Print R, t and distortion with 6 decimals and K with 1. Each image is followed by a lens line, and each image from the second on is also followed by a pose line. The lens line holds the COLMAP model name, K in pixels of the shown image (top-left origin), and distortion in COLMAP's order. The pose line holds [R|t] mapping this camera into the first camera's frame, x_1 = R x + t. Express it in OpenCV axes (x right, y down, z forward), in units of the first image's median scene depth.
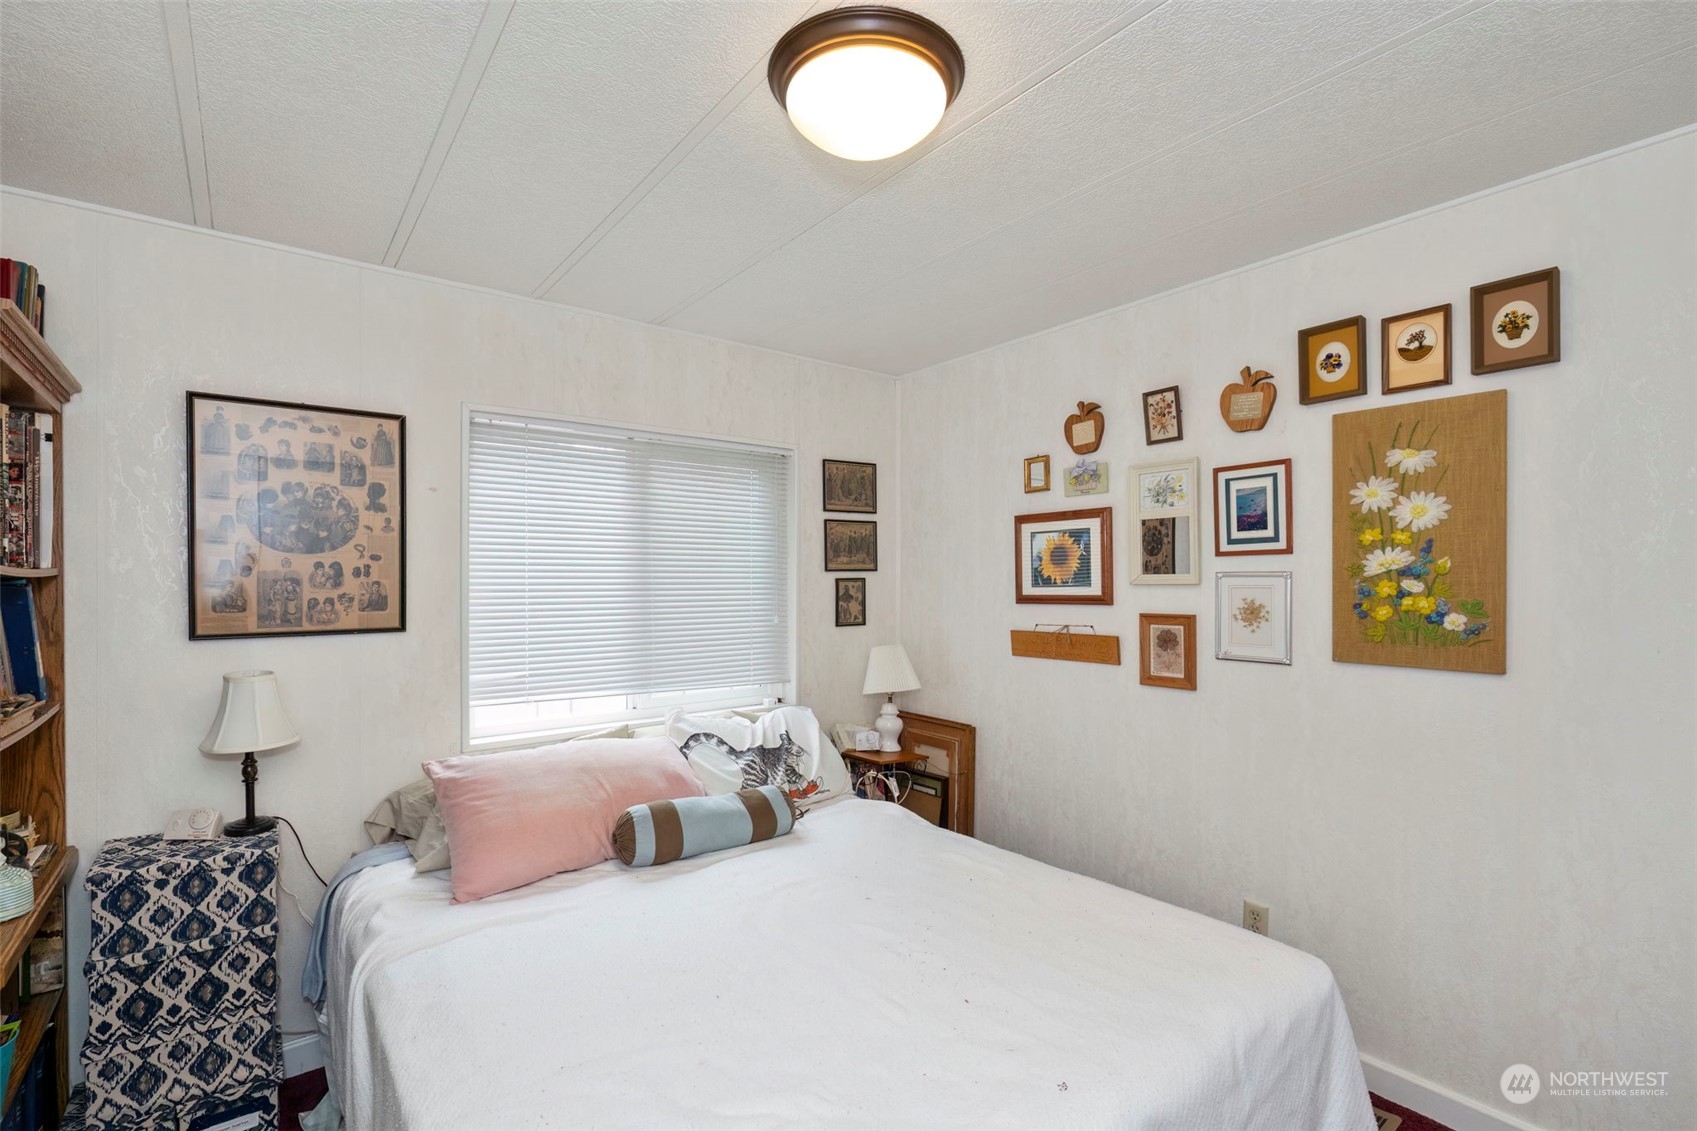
lens RADIAL K [[761.4, 0, 805.4], [0, 761.4, 568.5], [0, 0, 1]] dist [-0.002556, 0.000099]
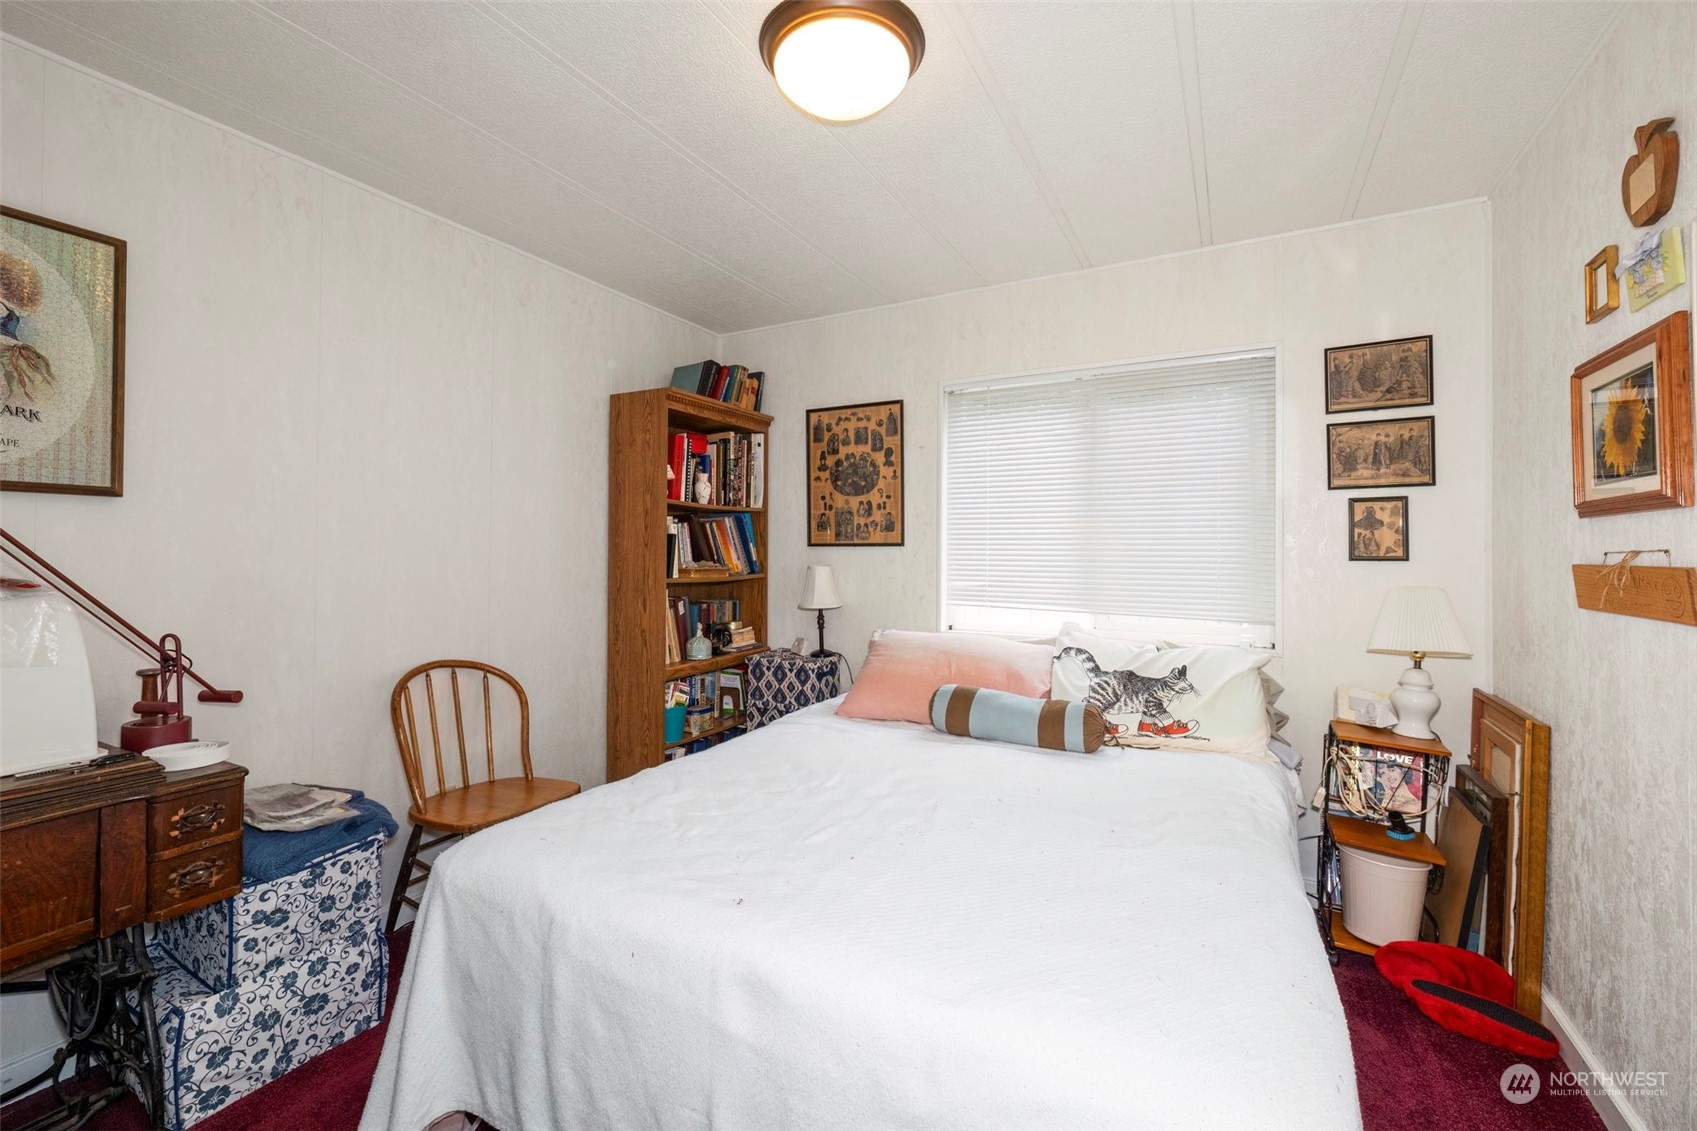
lens RADIAL K [[694.8, 0, 851.4], [0, 694.8, 529.5], [0, 0, 1]] dist [0.000204, 0.000113]
pose [[0.422128, -0.020603, -0.906302, 0.585974], [0.006716, 0.999785, -0.019600, 0.069206], [0.906512, 0.002187, 0.422175, 0.311991]]
